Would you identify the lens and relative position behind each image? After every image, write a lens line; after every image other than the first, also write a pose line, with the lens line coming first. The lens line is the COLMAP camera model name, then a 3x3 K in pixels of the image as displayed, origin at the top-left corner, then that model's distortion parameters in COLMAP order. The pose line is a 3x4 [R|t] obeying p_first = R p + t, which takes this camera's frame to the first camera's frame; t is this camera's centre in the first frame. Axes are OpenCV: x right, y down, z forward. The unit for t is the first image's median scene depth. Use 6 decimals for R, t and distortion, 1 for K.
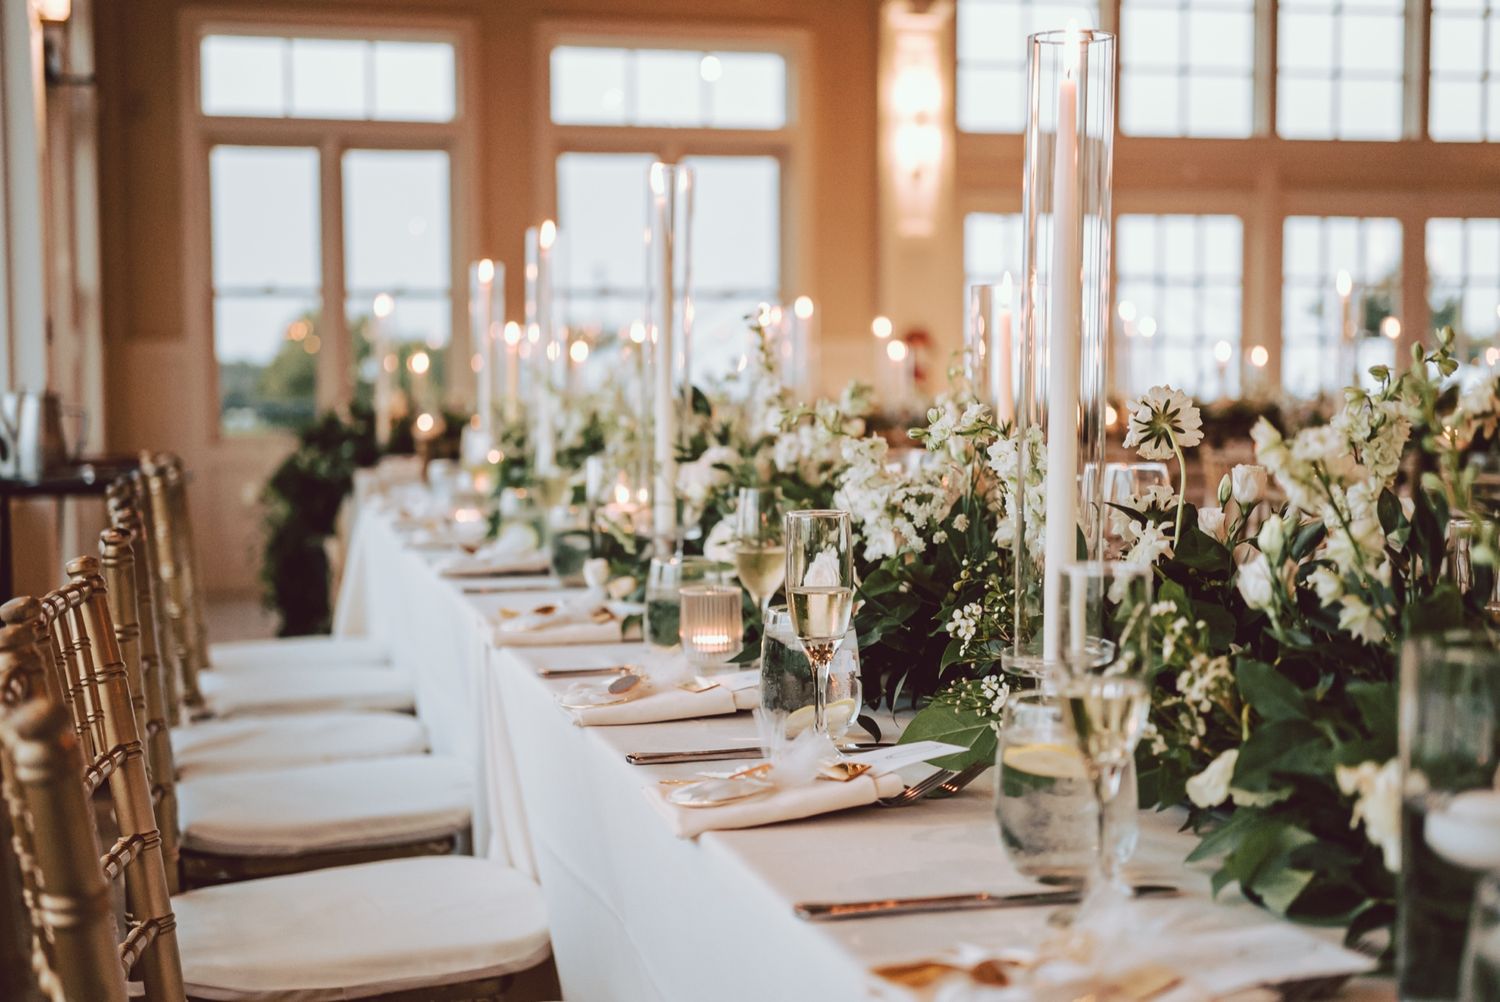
lens RADIAL K [[2160.9, 0, 749.9], [0, 2160.9, 501.3], [0, 0, 1]] dist [0.048563, 0.000000]
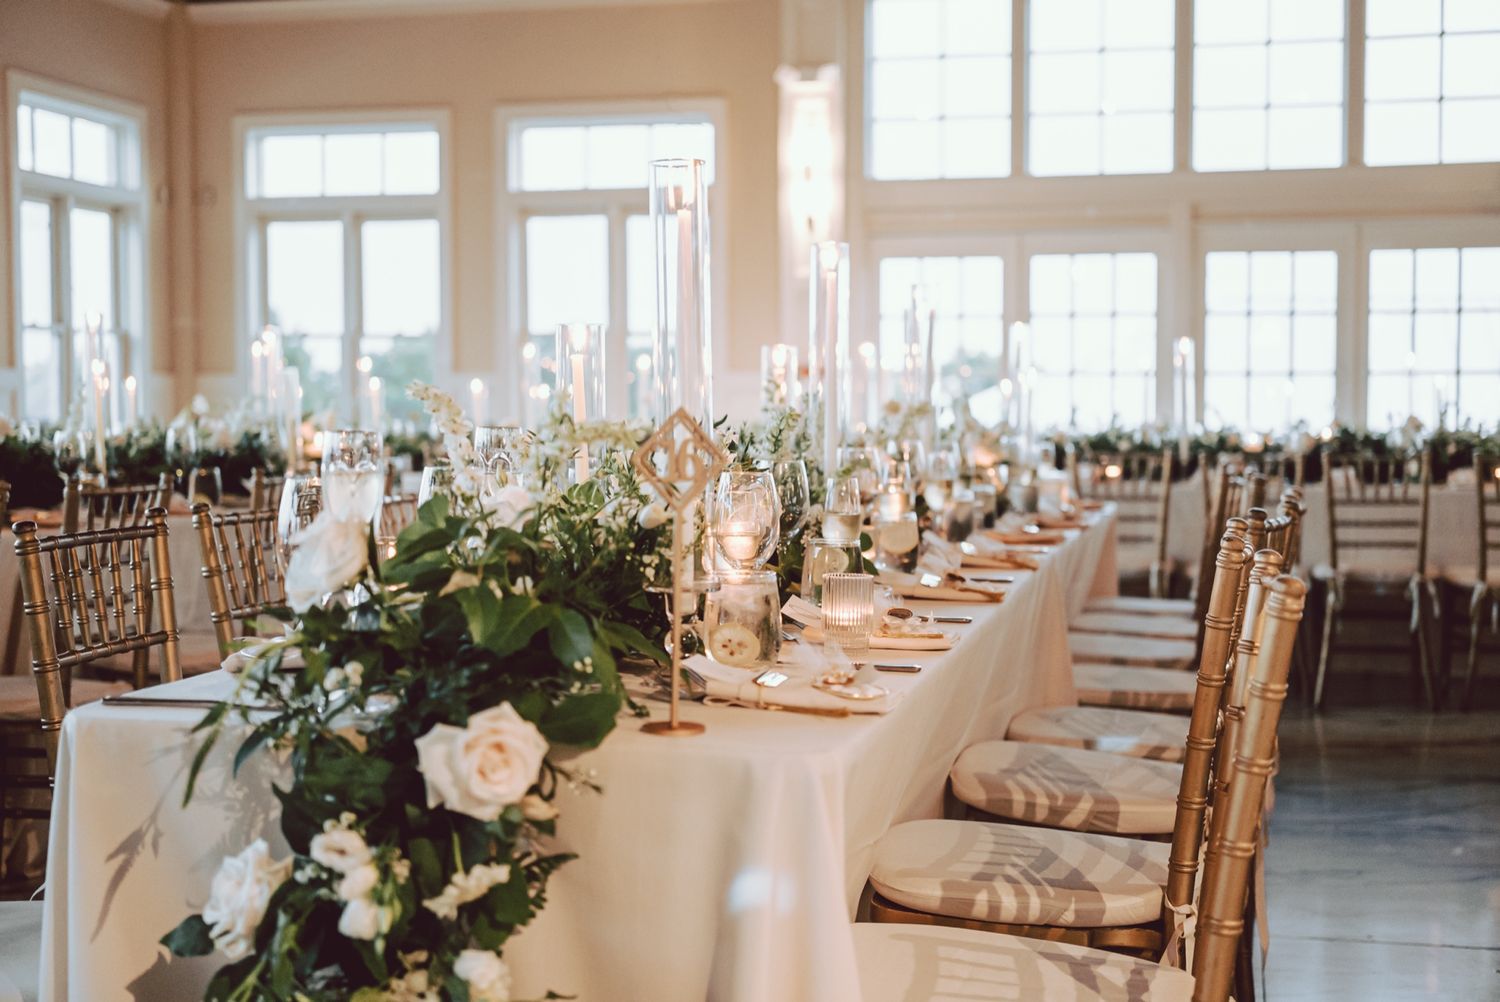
lens RADIAL K [[2160.9, 0, 750.0], [0, 2160.9, 500.6], [0, 0, 1]] dist [0.048563, 0.000000]
pose [[0.862328, 0.030475, -0.505432, 0.588327], [-0.041517, 0.999082, -0.010593, 0.003744], [0.504645, 0.030119, 0.862801, 0.032064]]
